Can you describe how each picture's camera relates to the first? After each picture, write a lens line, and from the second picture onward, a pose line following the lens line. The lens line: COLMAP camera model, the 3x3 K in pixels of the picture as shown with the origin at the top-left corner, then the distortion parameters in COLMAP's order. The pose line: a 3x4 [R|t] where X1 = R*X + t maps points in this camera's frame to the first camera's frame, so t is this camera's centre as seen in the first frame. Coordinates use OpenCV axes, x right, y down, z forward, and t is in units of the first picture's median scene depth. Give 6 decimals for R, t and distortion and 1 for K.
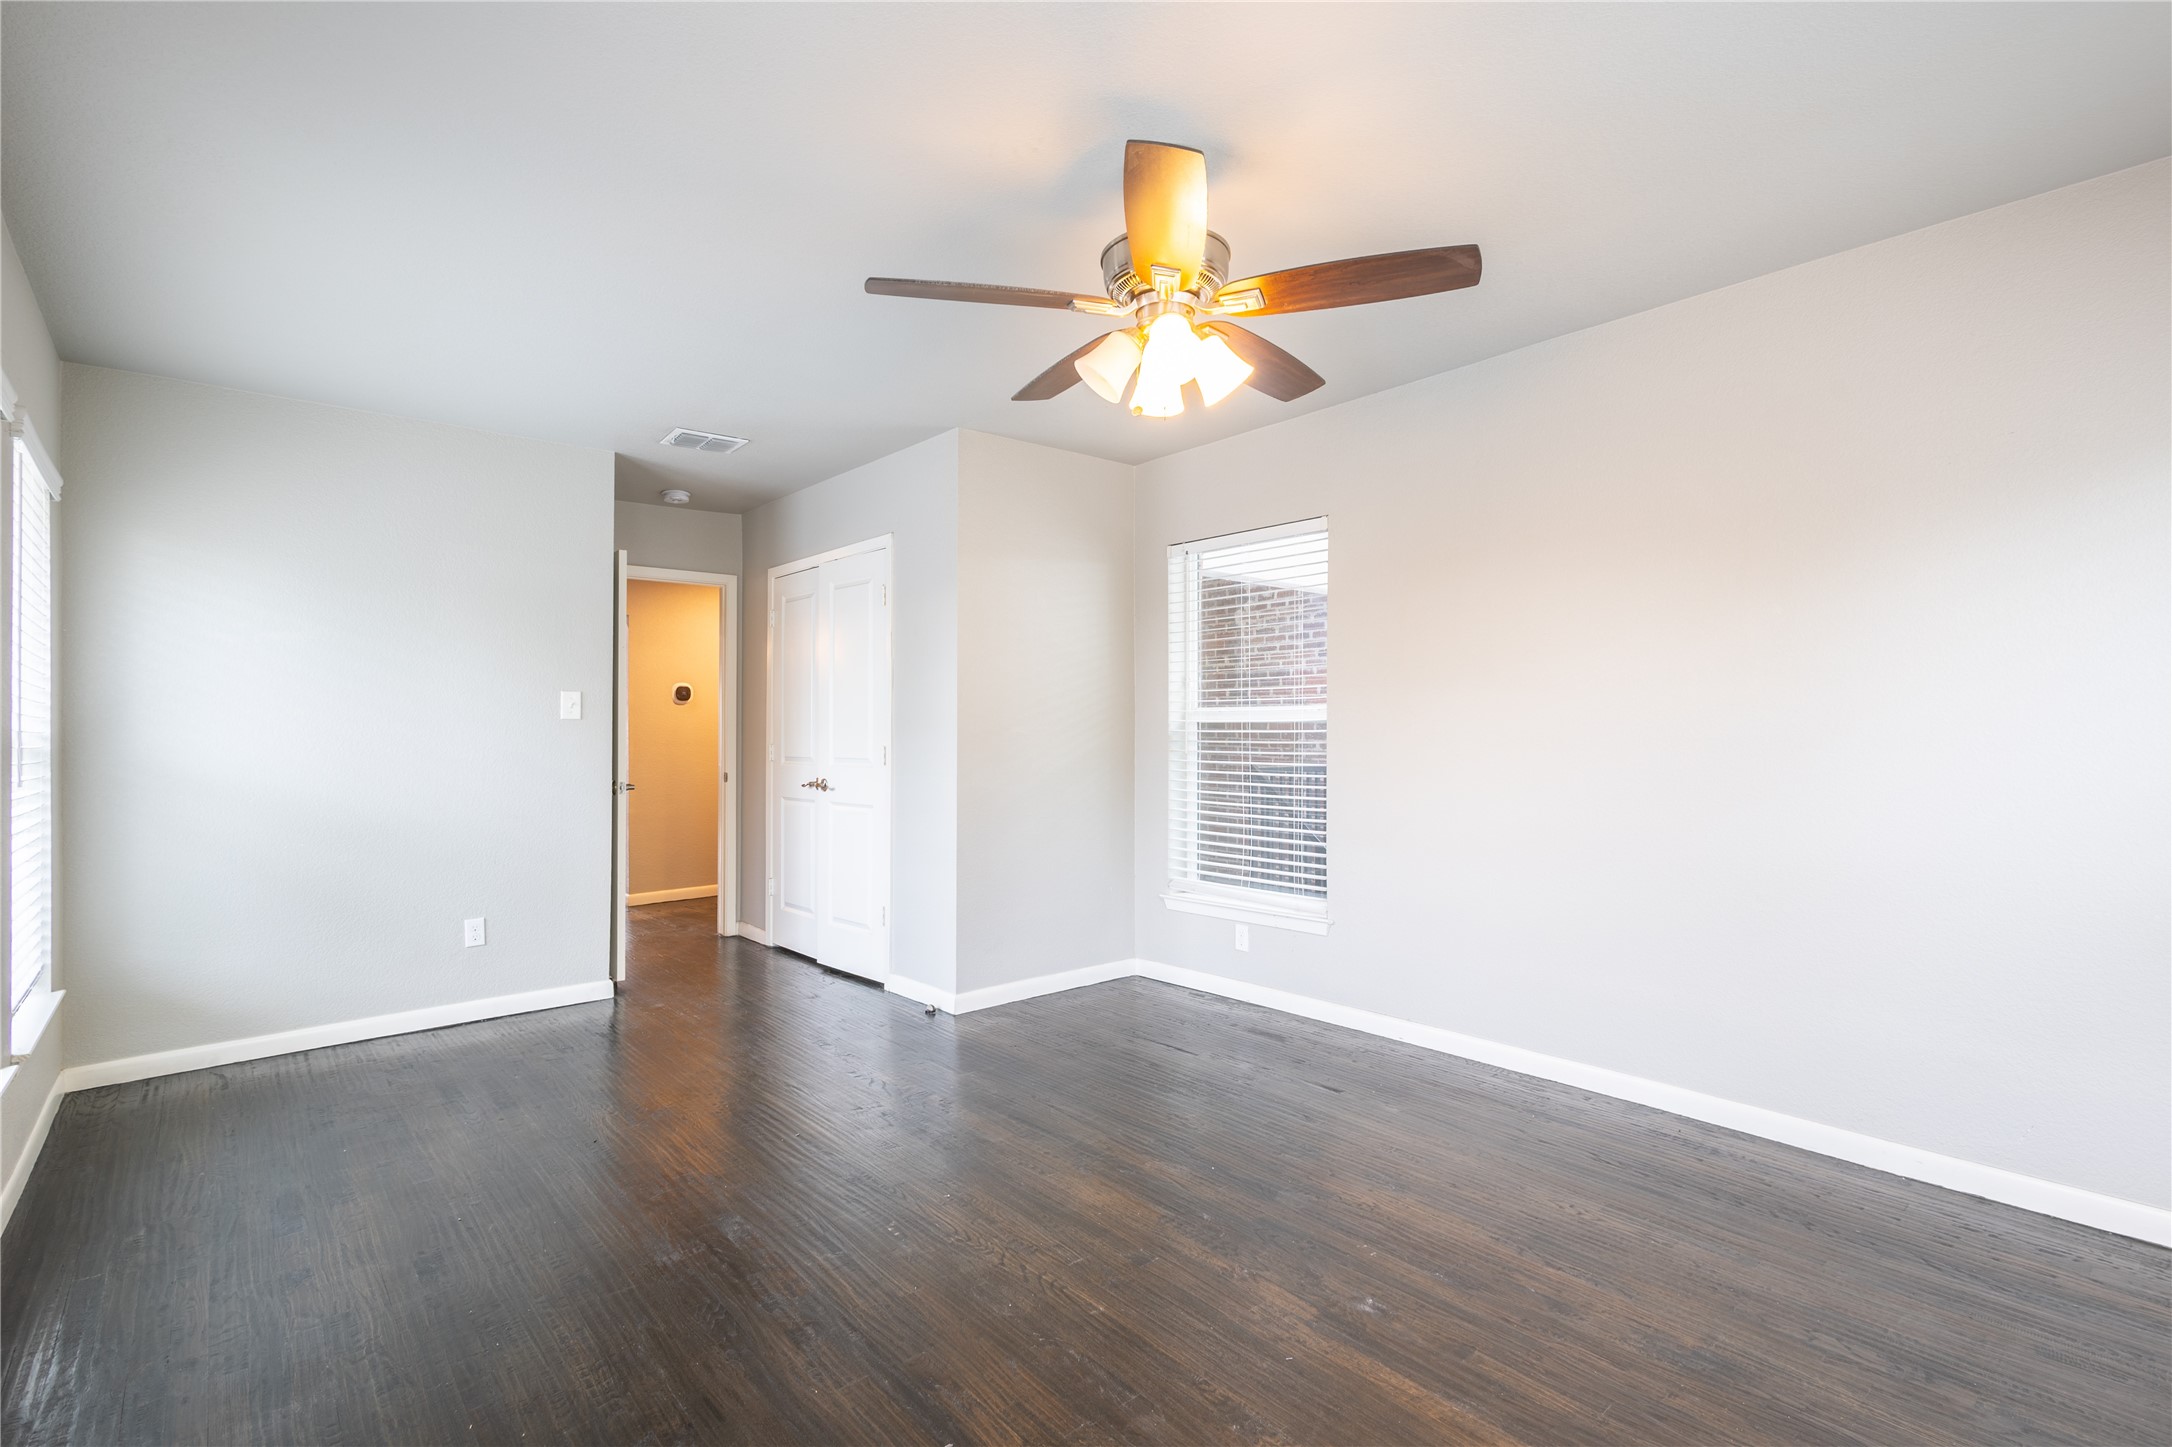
lens RADIAL K [[1001.0, 0, 1086.0], [0, 1001.0, 723.5], [0, 0, 1]] dist [0.002156, 0.000088]
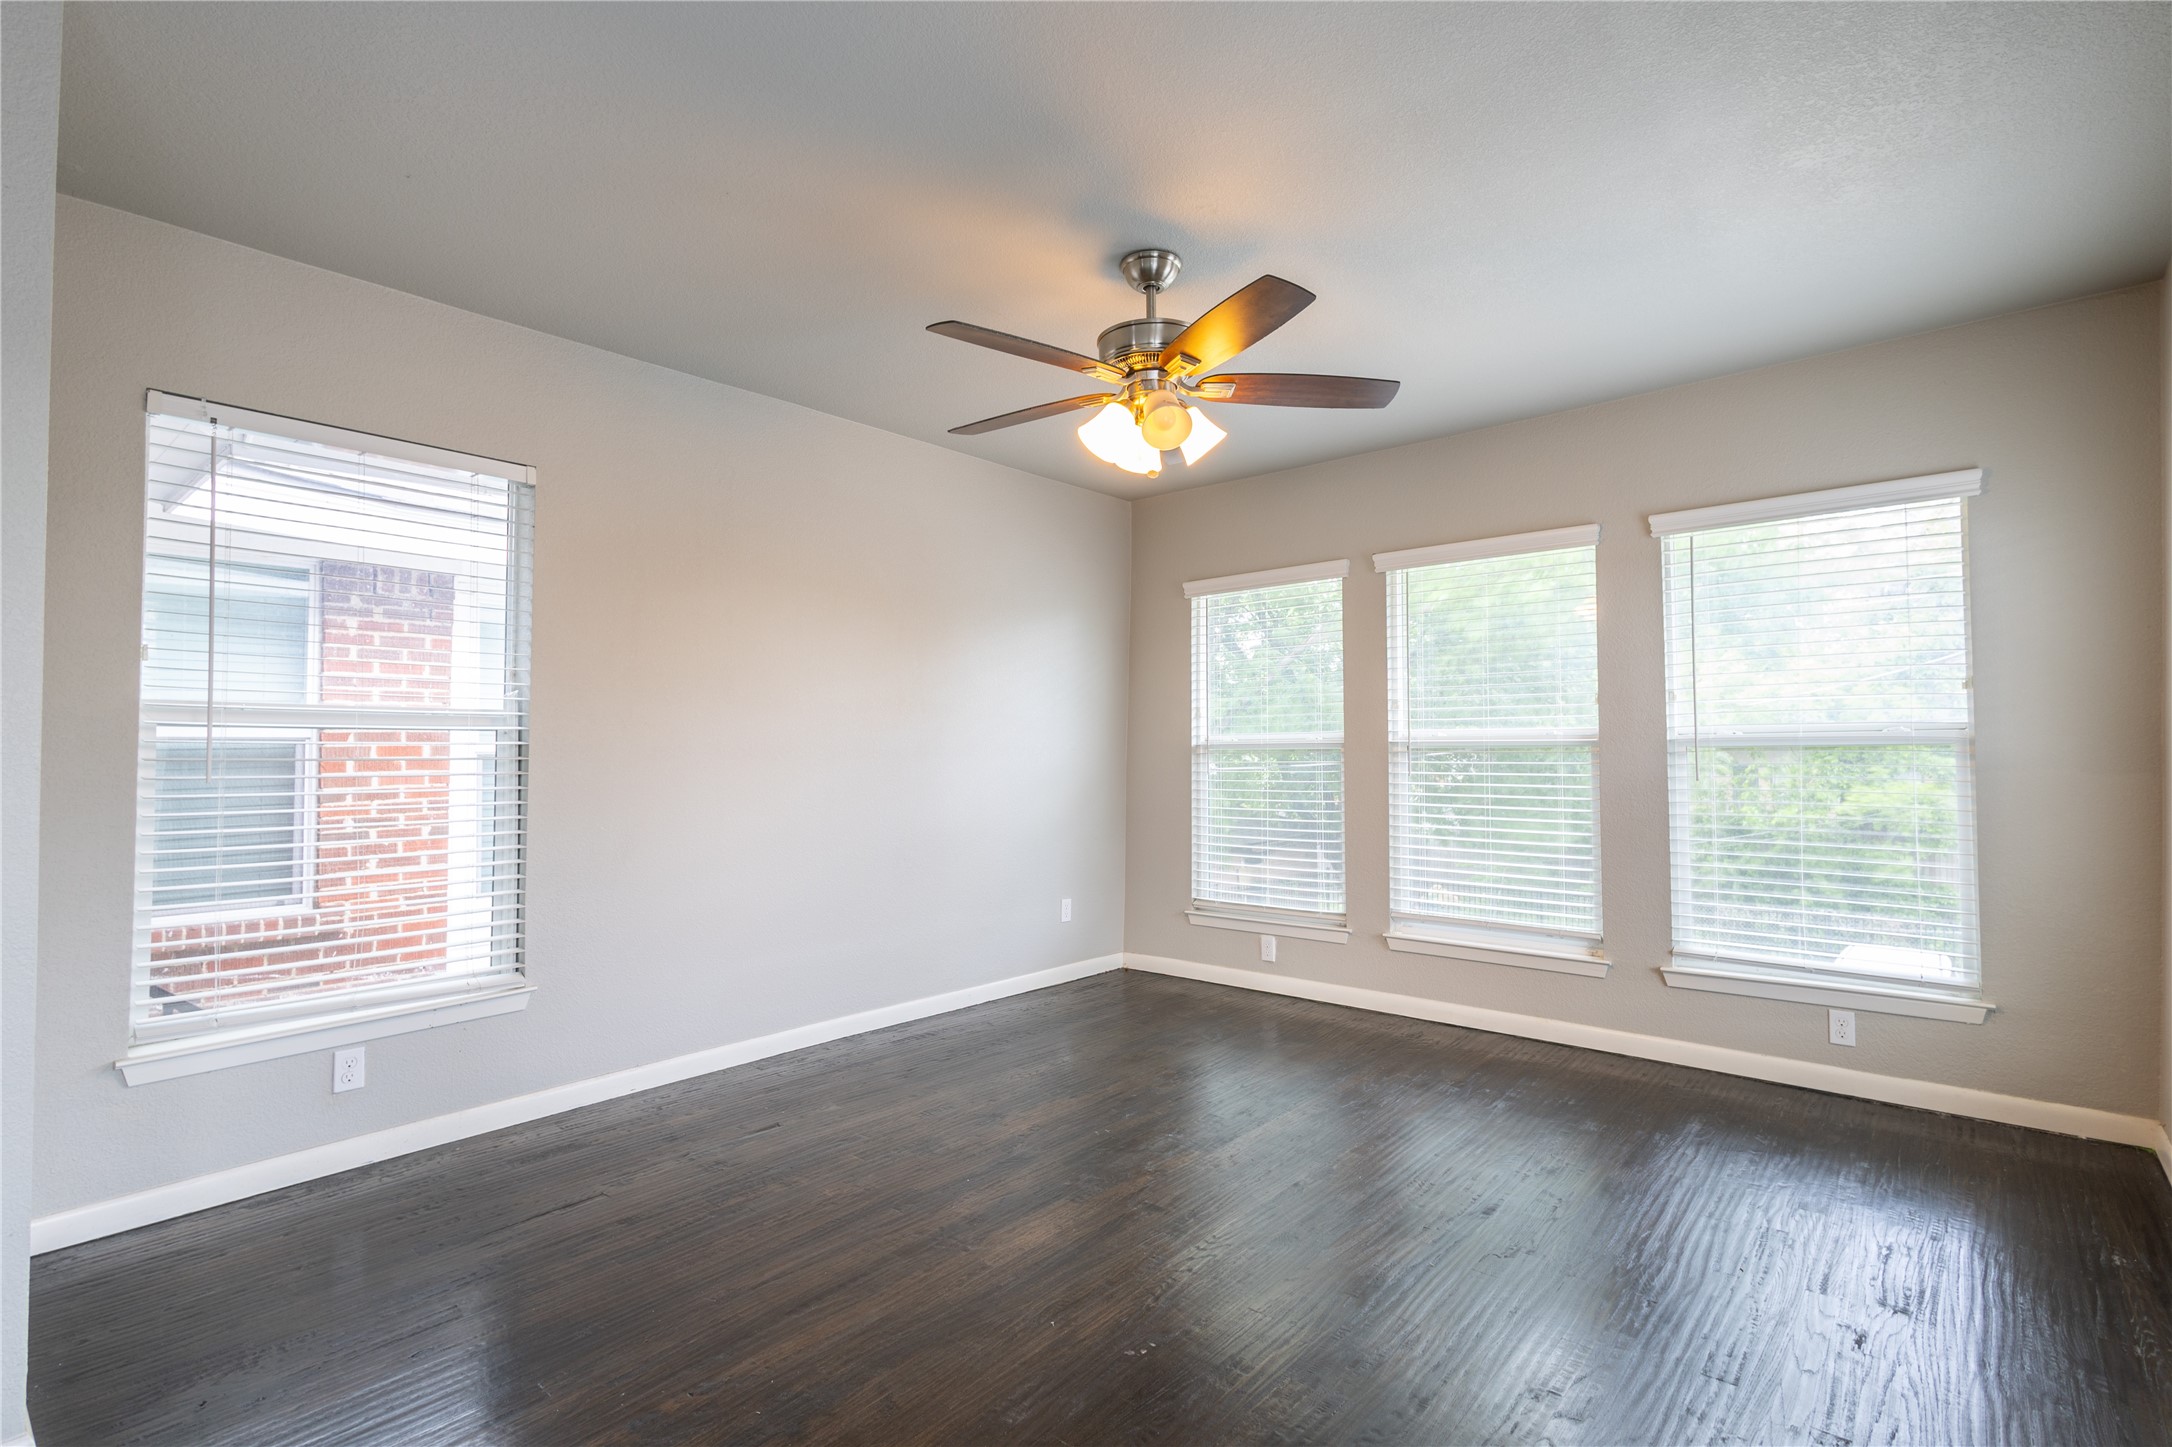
lens RADIAL K [[1001.0, 0, 1086.0], [0, 1001.0, 723.5], [0, 0, 1]] dist [0.002156, 0.000088]
pose [[-0.136887, 0.019071, 0.990403, -0.730716], [-0.008415, 0.999756, -0.020414, 0.000428], [-0.990551, -0.011128, -0.136693, 0.827606]]
